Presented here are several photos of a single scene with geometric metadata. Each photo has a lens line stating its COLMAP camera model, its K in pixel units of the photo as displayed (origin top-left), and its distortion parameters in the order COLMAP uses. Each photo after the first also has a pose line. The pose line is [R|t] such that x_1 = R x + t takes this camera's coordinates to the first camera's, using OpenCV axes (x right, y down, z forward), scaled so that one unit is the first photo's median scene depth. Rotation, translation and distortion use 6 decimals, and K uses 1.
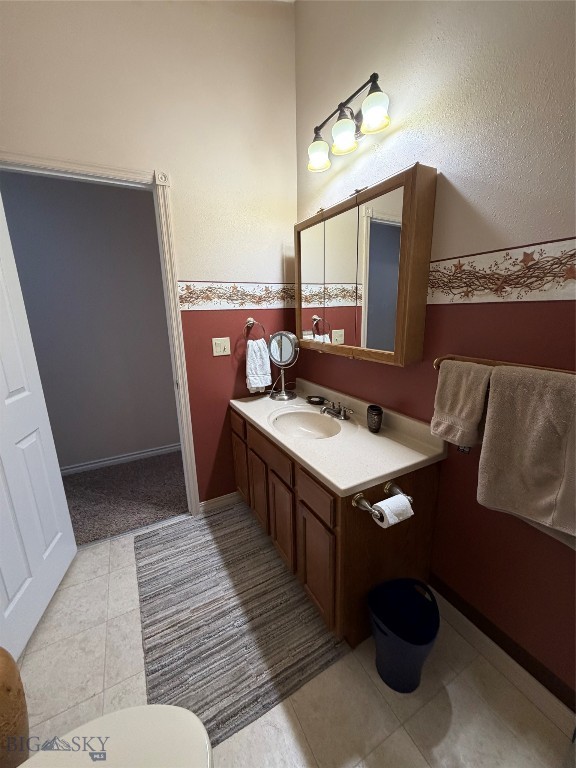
lens RADIAL K [[306.2, 0, 288.9], [0, 306.2, 378.2], [0, 0, 1]] dist [-0.000164, 0.000166]
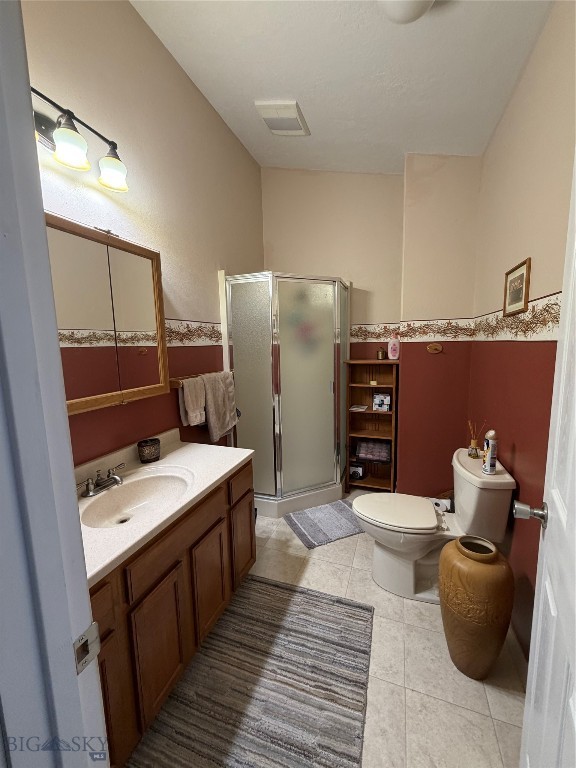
lens RADIAL K [[306.2, 0, 288.5], [0, 306.2, 386.5], [0, 0, 1]] dist [-0.000164, 0.000166]
pose [[-0.662096, -0.053419, 0.747513, -1.136249], [0.214066, 0.942418, 0.256952, -0.342839], [-0.718196, 0.330144, -0.612536, 1.684259]]
